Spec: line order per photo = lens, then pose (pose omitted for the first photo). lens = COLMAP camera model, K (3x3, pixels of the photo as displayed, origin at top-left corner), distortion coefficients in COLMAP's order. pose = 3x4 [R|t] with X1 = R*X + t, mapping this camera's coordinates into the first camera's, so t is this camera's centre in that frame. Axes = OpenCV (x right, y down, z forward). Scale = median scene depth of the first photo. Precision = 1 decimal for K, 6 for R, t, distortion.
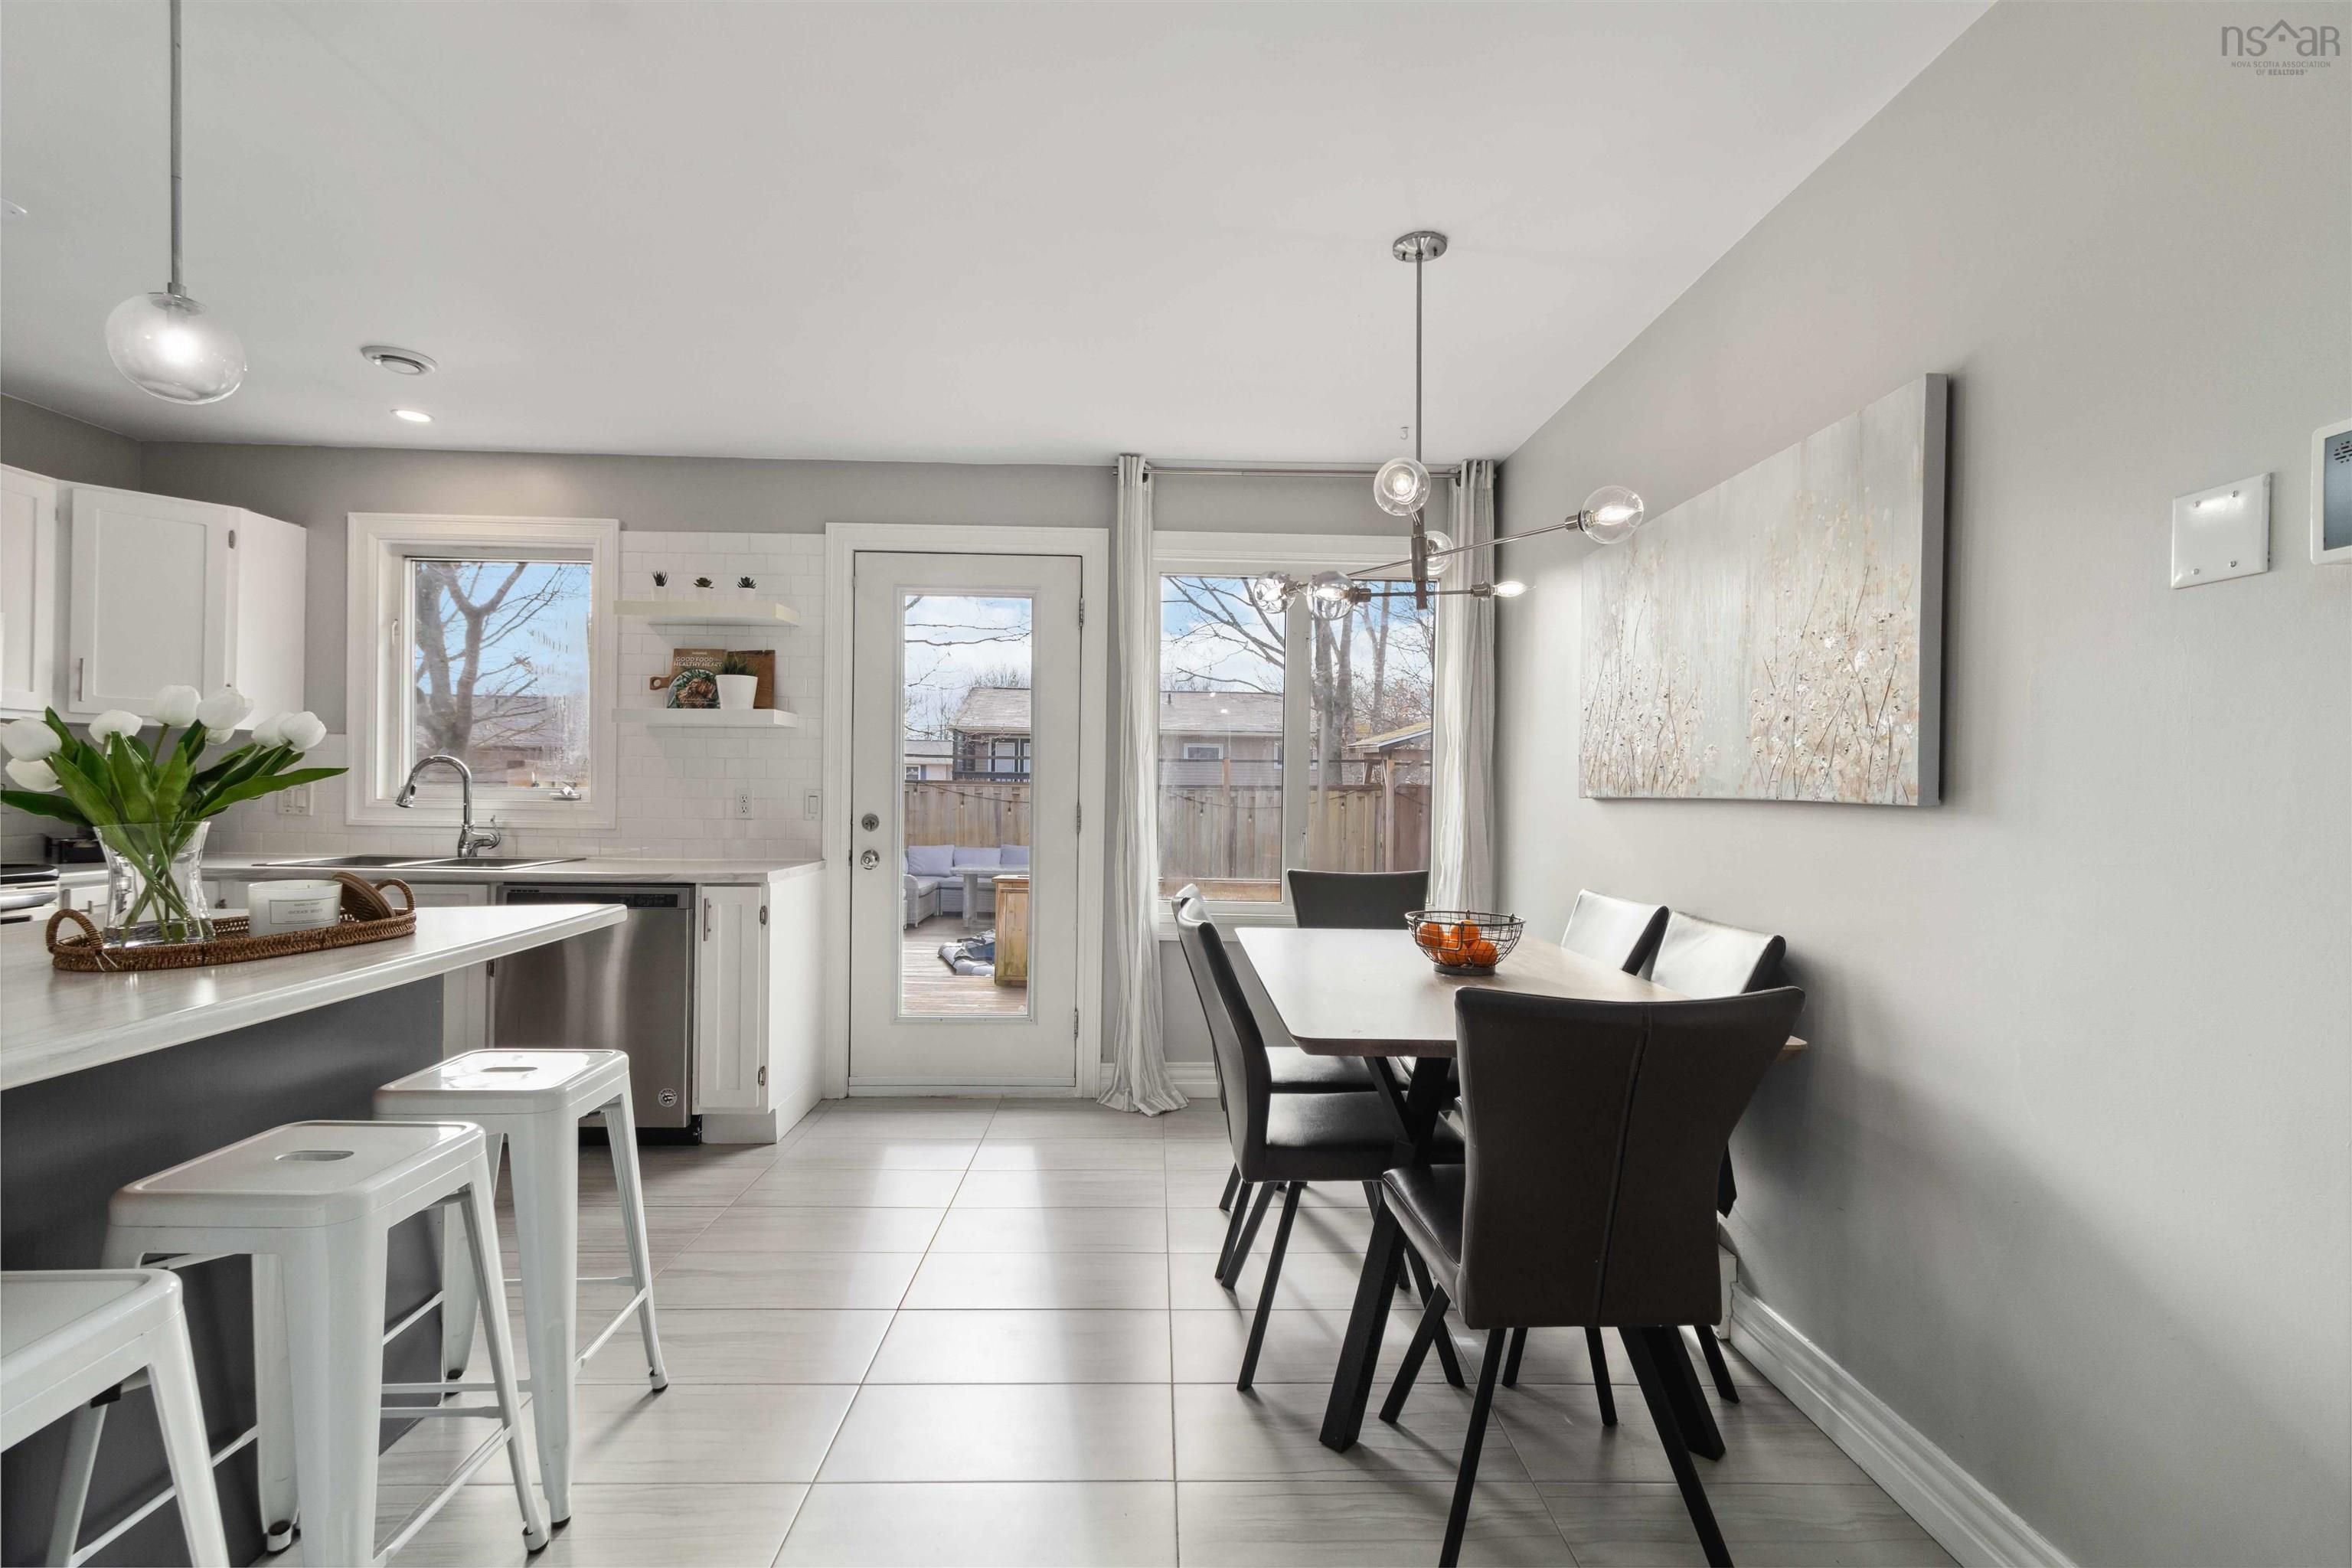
lens RADIAL K [[1096.2, 0, 1200.5], [0, 1096.2, 793.4], [0, 0, 1]] dist [0.003310, -0.000488]
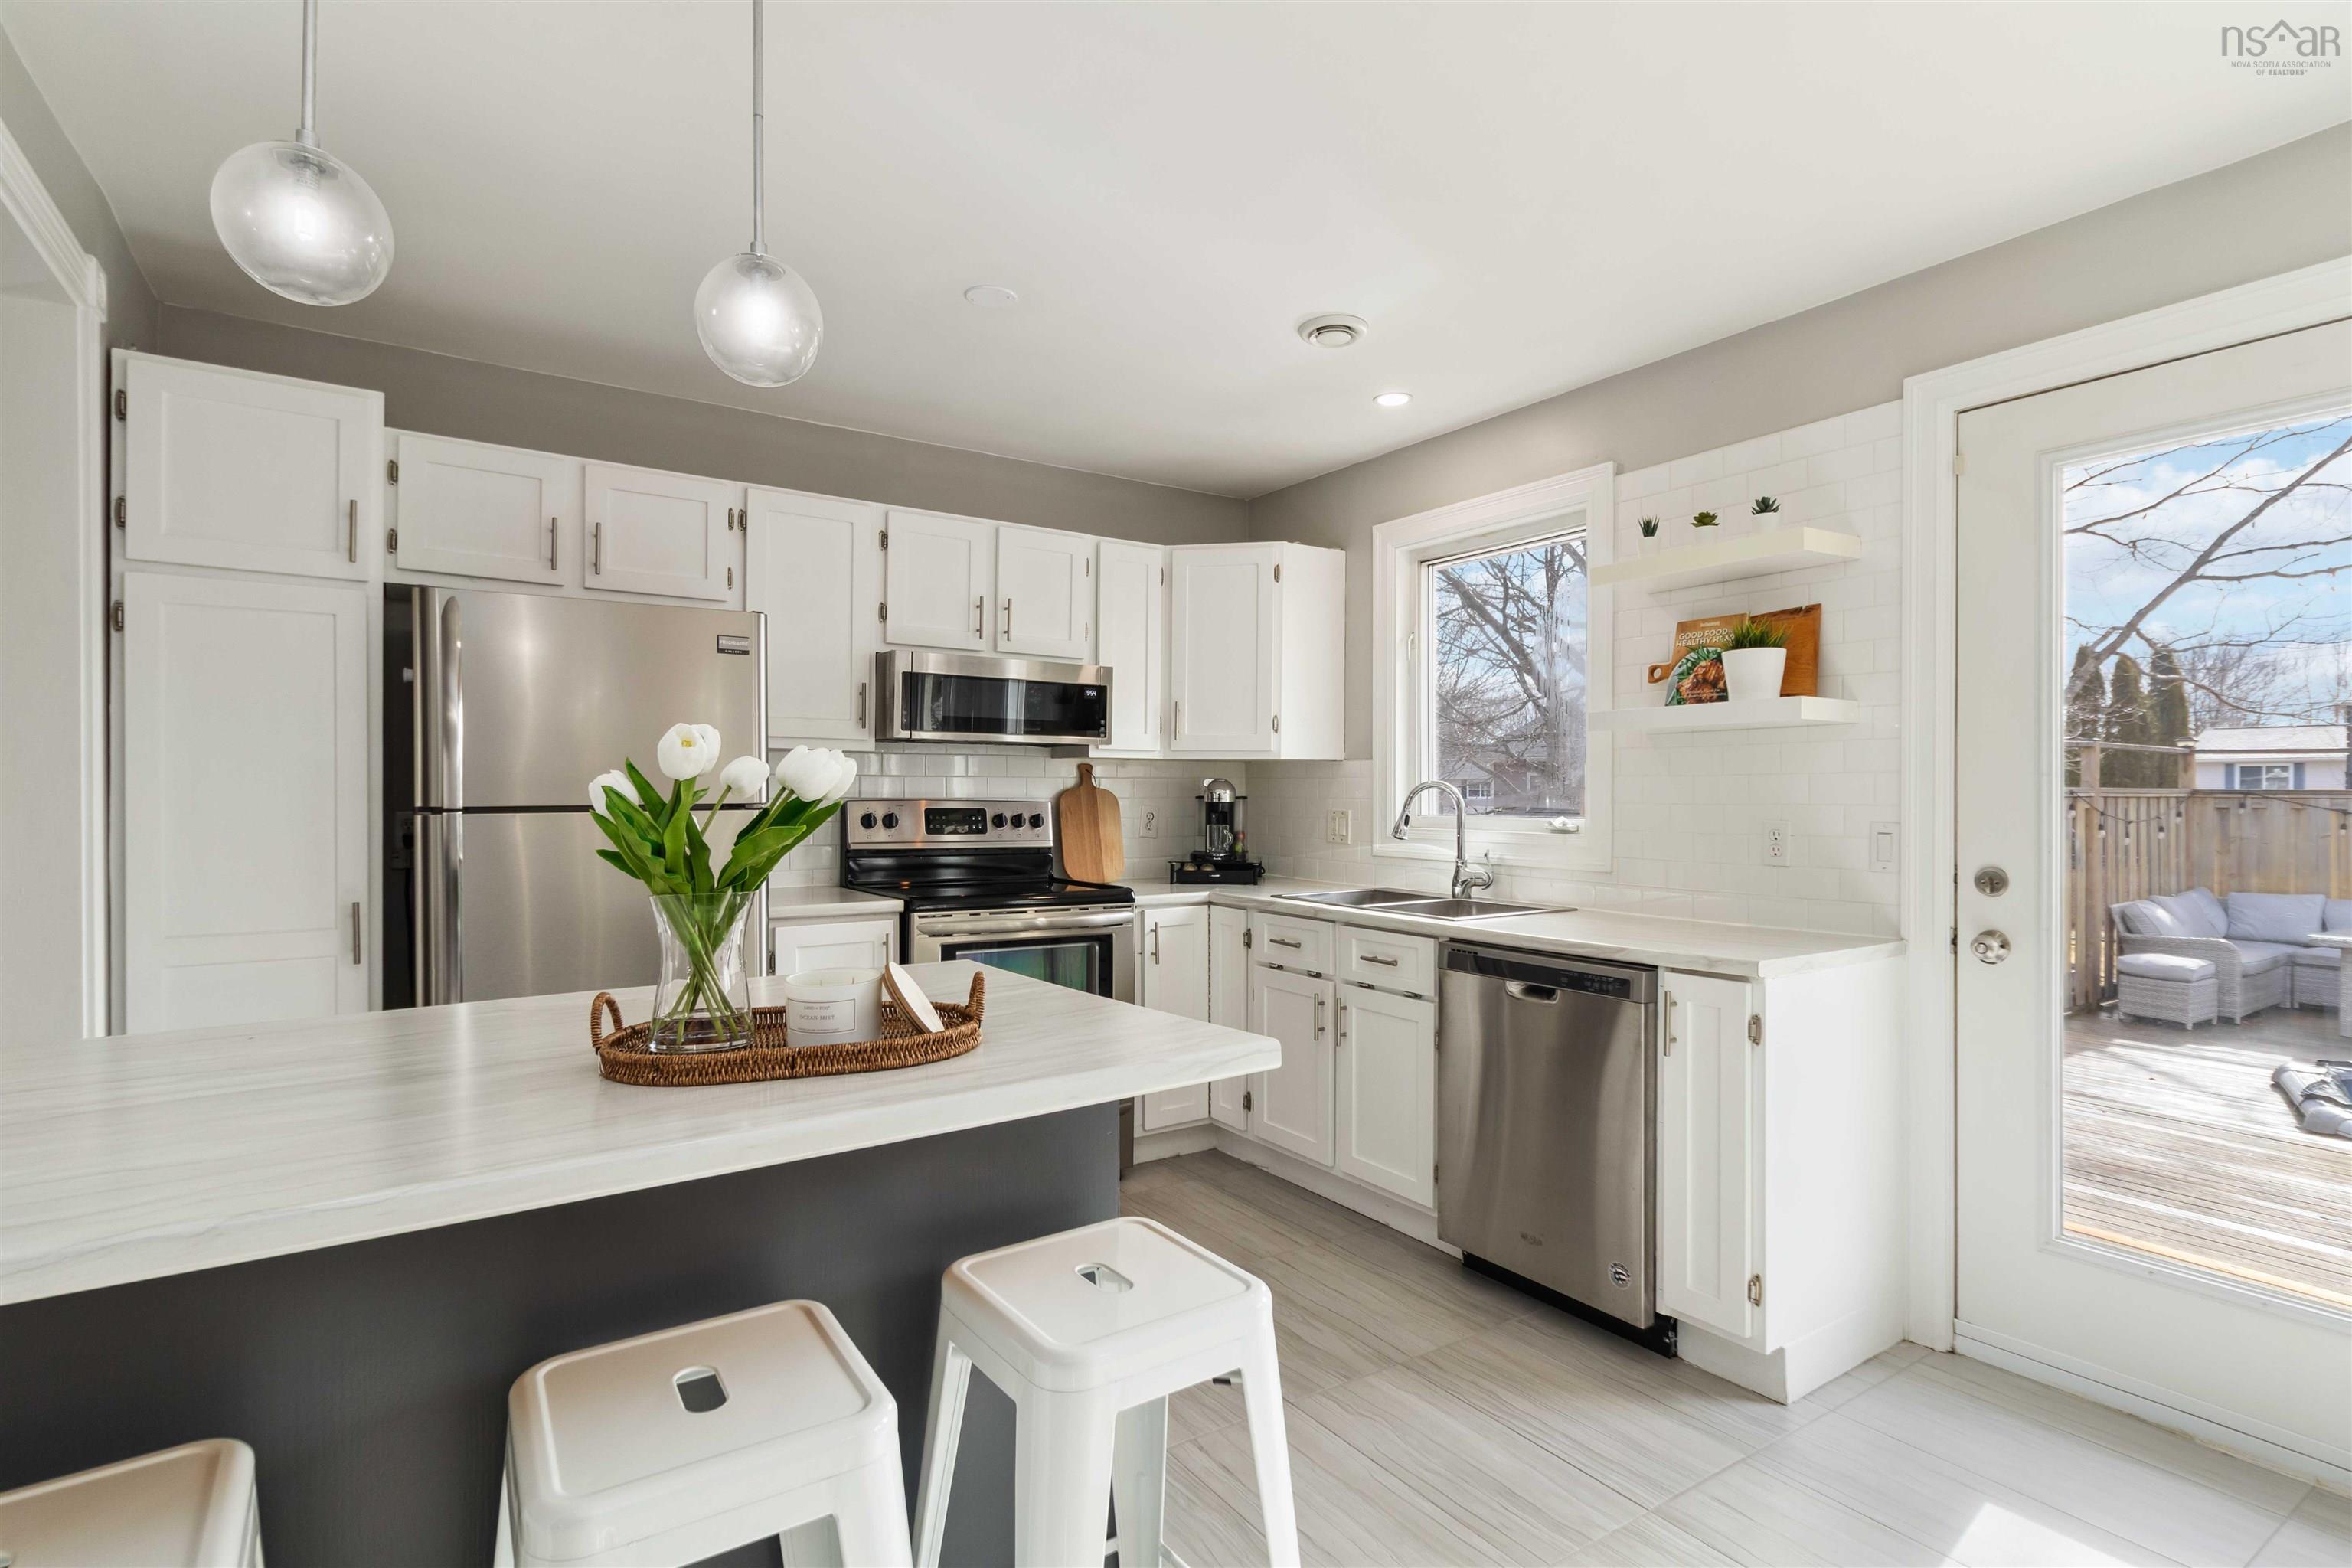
lens RADIAL K [[1158.3, 0, 1169.3], [0, 1158.3, 793.5], [0, 0, 1]] dist [0.019336, -0.004899]
pose [[0.520227, -0.010748, -0.853960, -0.004348], [0.004235, 0.999941, -0.010005, -0.016144], [0.854017, 0.001588, 0.520242, 0.357068]]
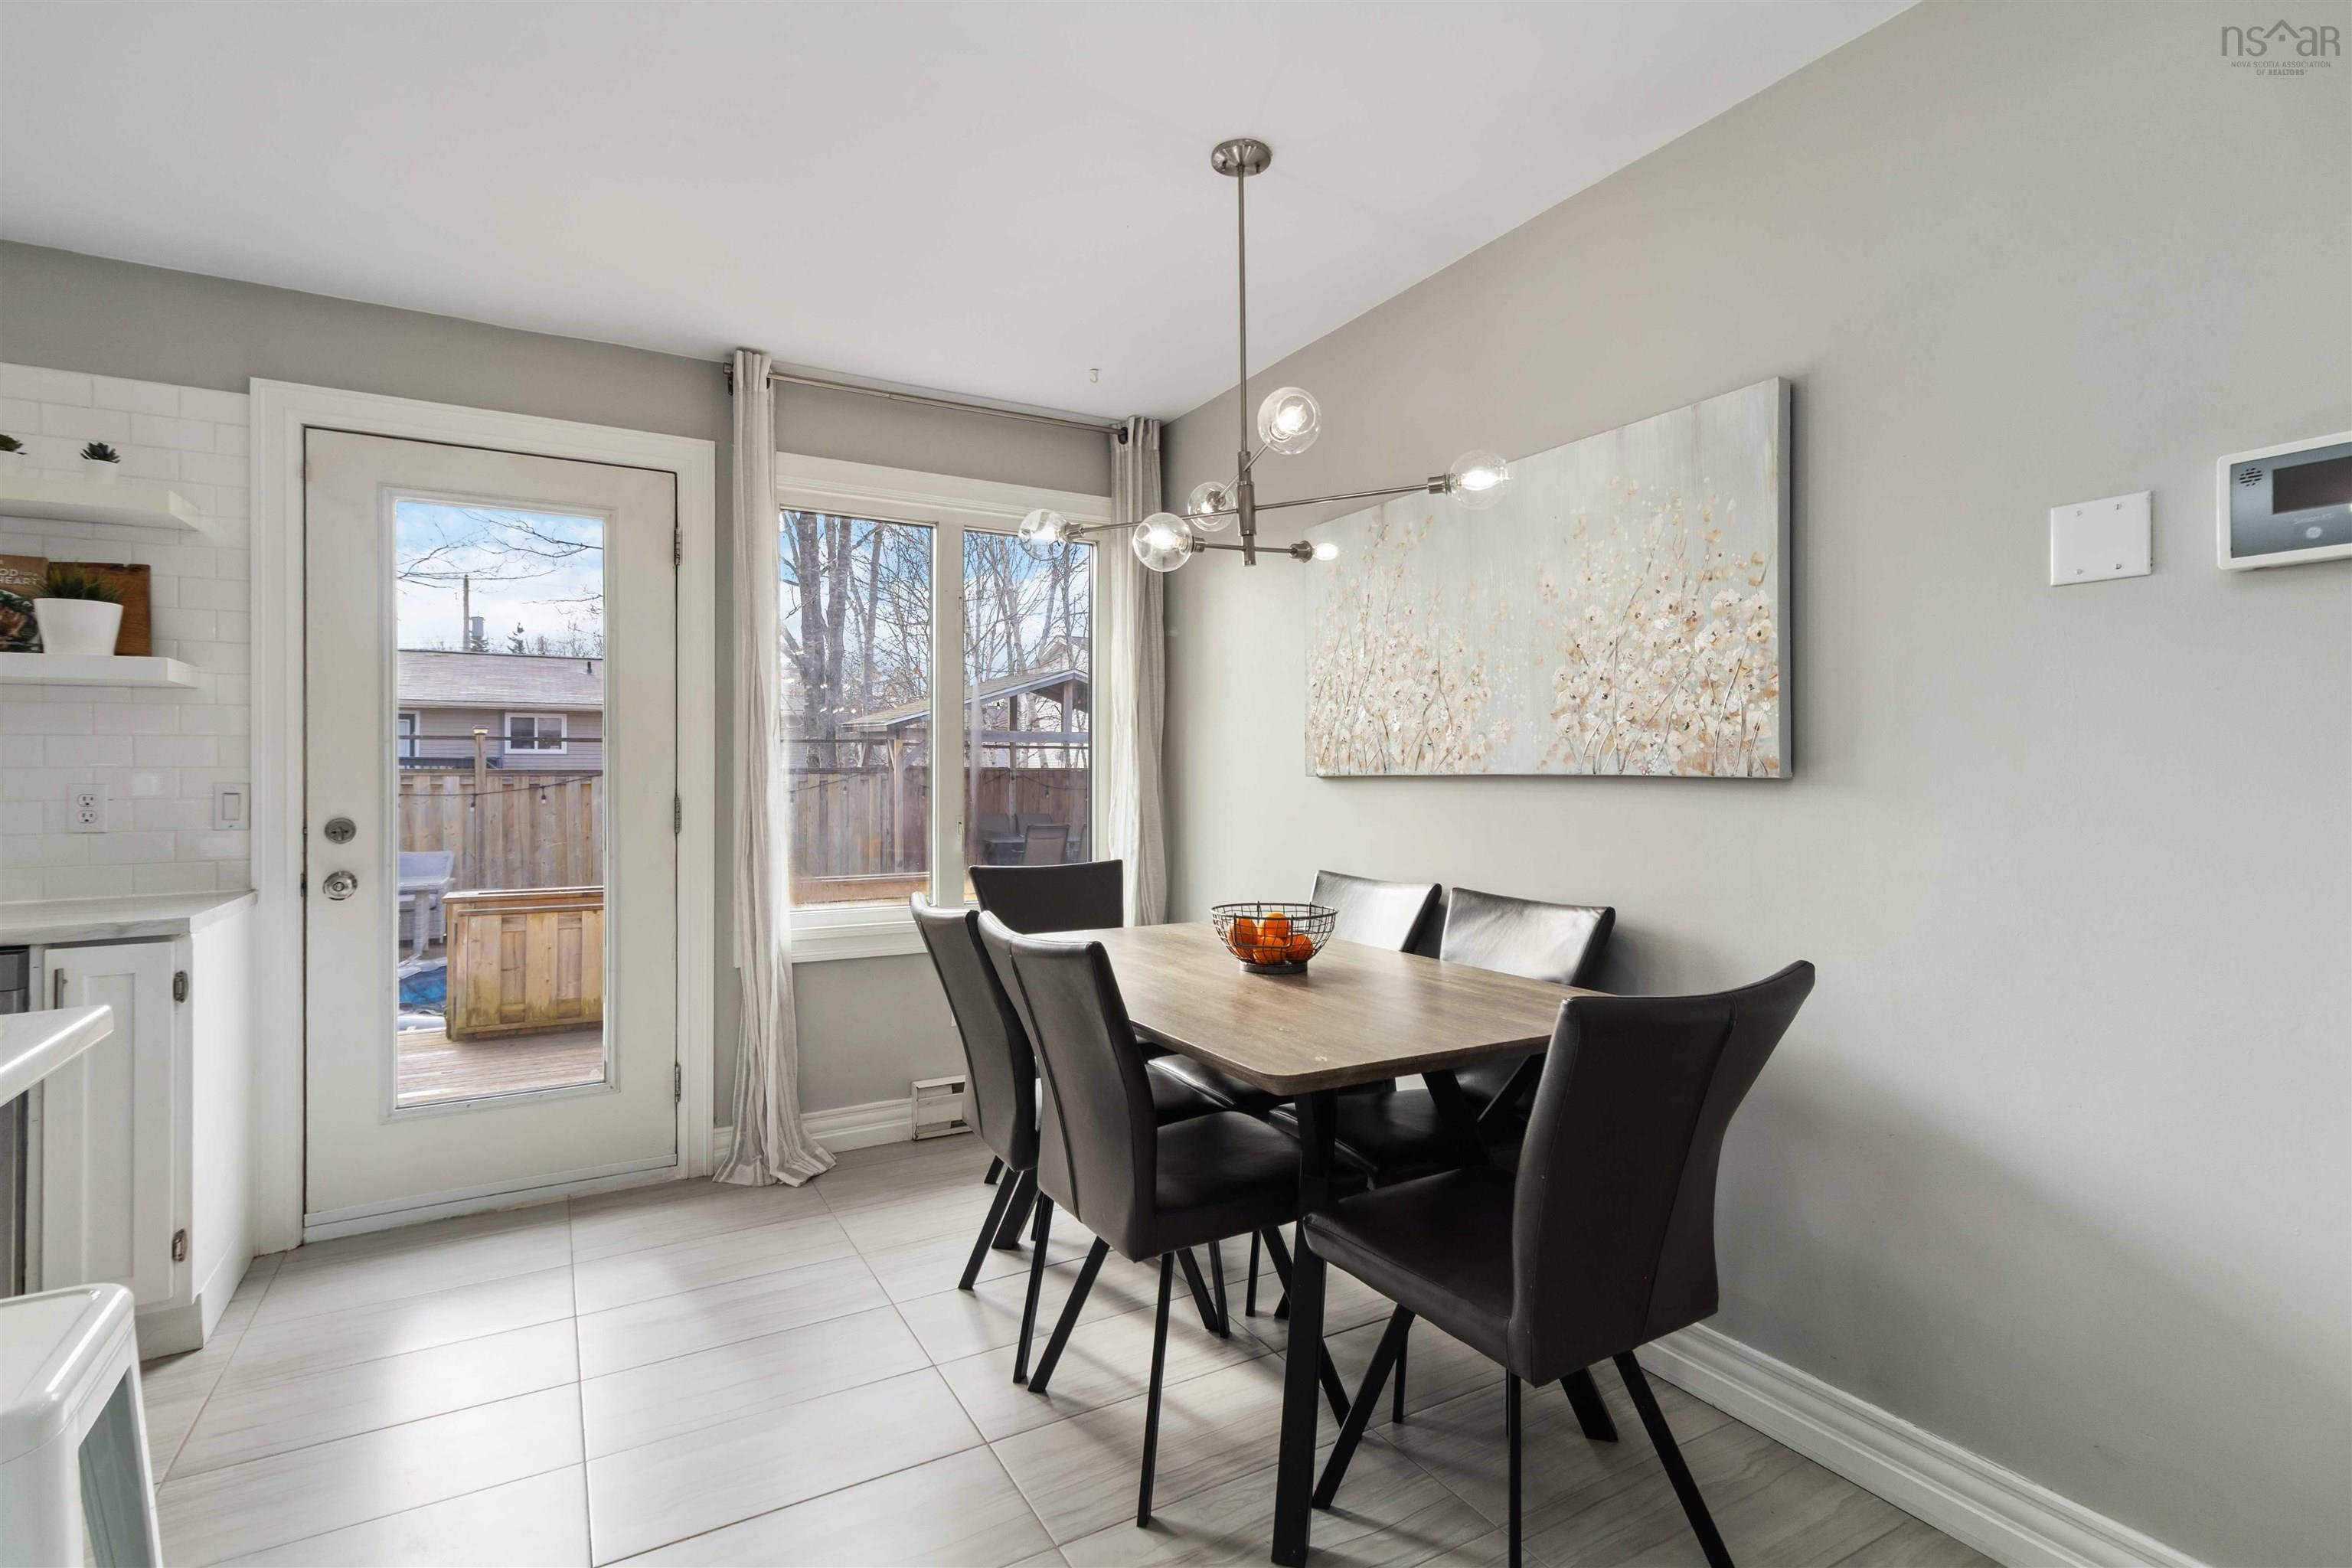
lens RADIAL K [[1096.2, 0, 1211.9], [0, 1096.2, 767.9], [0, 0, 1]] dist [0.003310, -0.000488]
pose [[0.877995, -0.012991, 0.478494, -0.172252], [0.015372, 0.999881, -0.001060, -0.002954], [-0.478423, 0.008286, 0.878090, 0.160424]]
